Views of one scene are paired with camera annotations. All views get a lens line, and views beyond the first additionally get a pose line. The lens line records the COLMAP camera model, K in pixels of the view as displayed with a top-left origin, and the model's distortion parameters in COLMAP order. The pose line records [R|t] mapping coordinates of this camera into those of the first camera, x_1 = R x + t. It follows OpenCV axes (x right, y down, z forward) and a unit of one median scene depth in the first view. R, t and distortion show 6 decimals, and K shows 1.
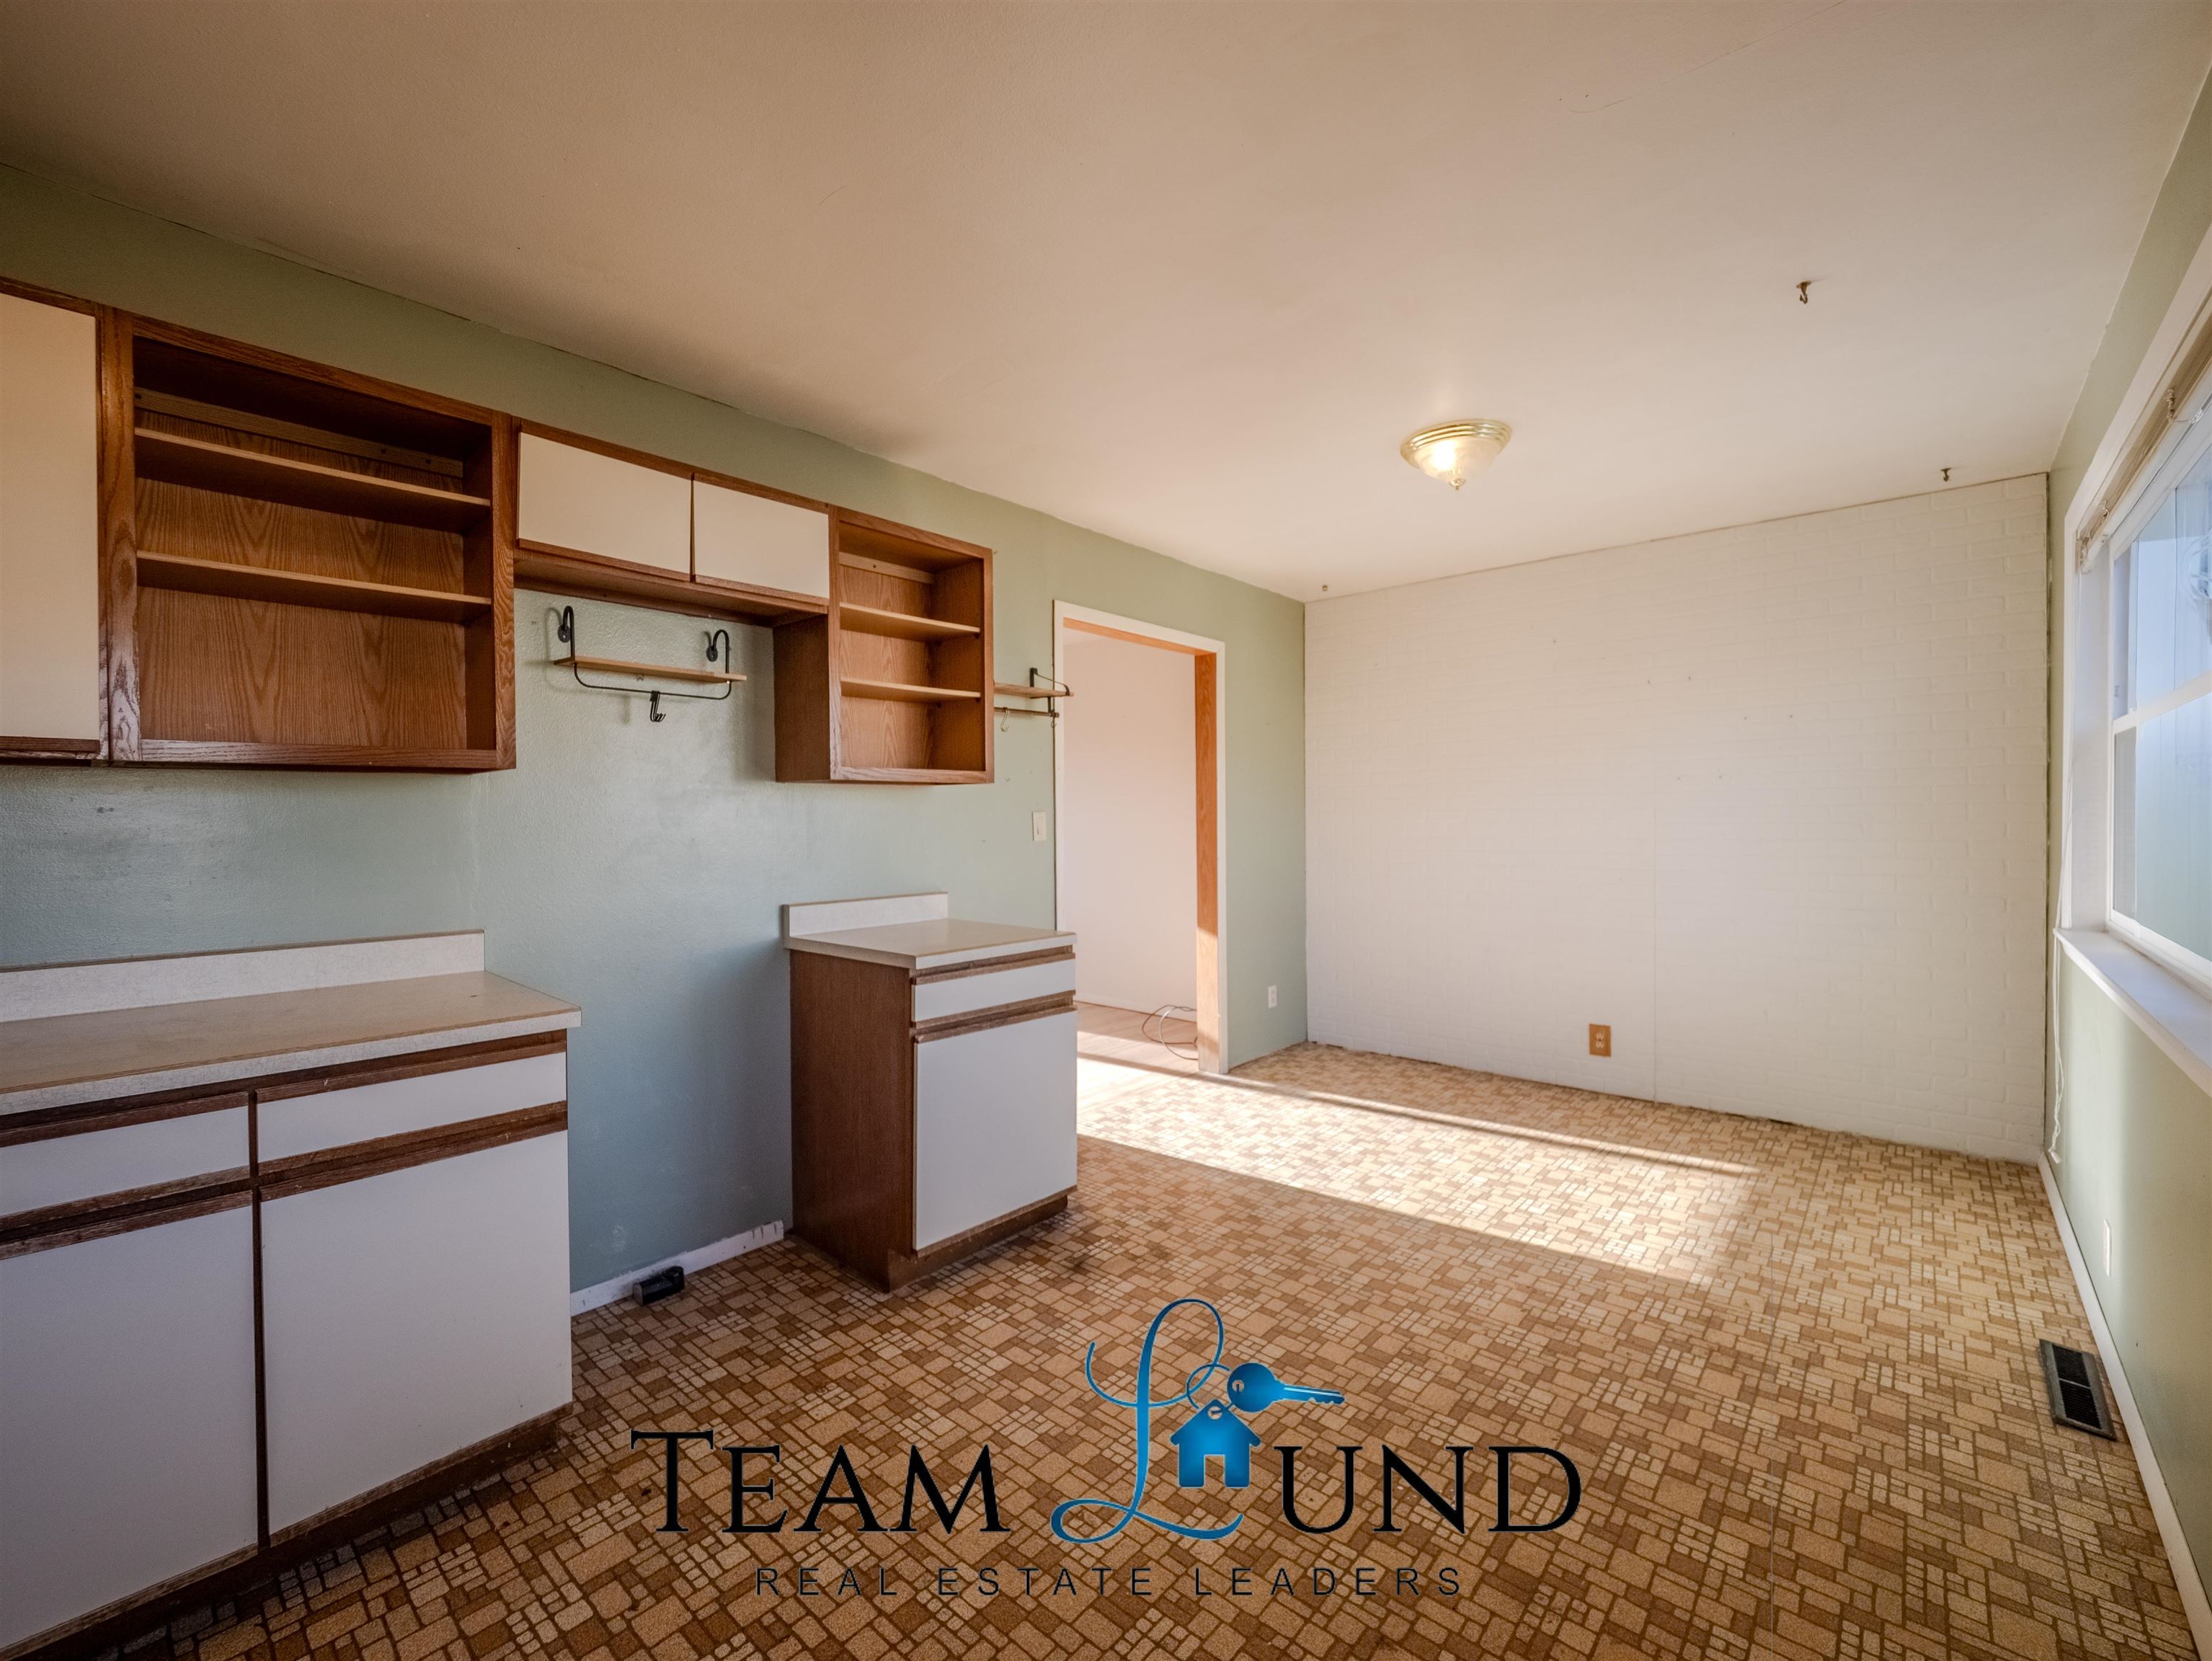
lens RADIAL K [[934.2, 0, 1125.2], [0, 934.2, 841.8], [0, 0, 1]] dist [-0.000405, -0.003958]
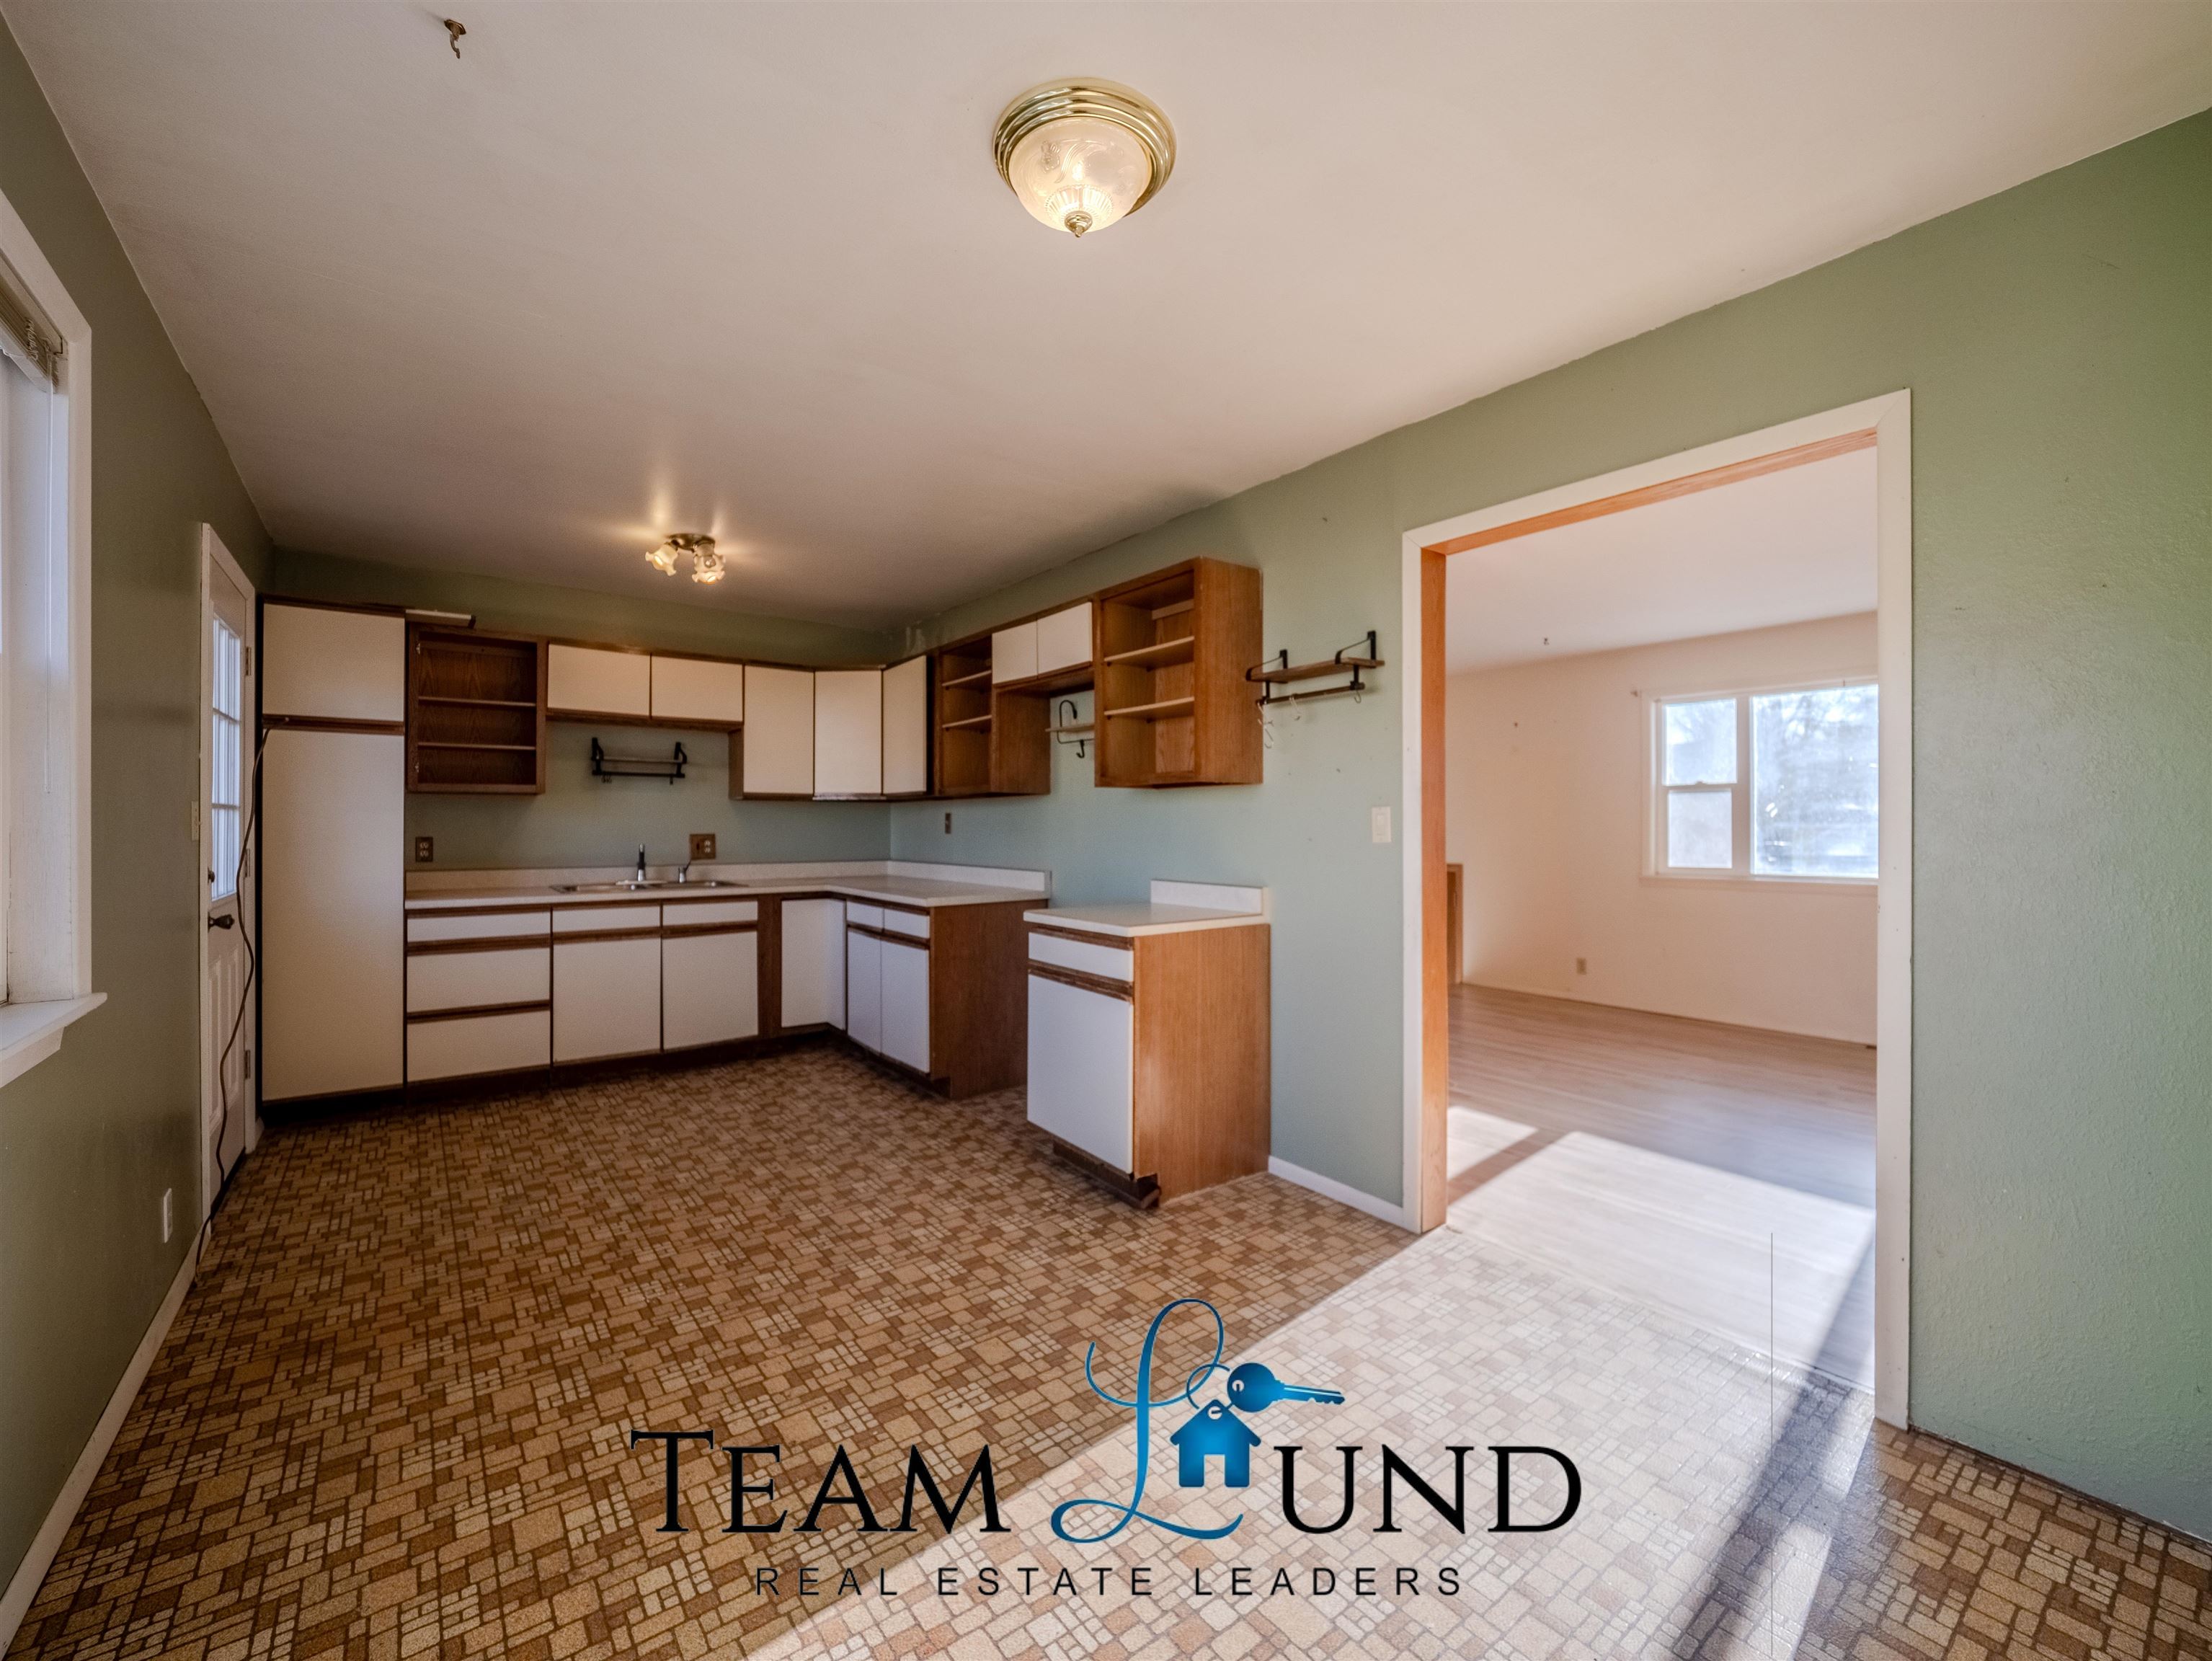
lens RADIAL K [[934.2, 0, 1094.8], [0, 934.2, 817.8], [0, 0, 1]] dist [-0.000405, -0.003958]
pose [[-0.226593, 0.001464, -0.973988, 1.165183], [-0.028639, 0.999556, 0.008165, -0.033623], [0.973568, 0.029744, -0.226450, 1.454460]]
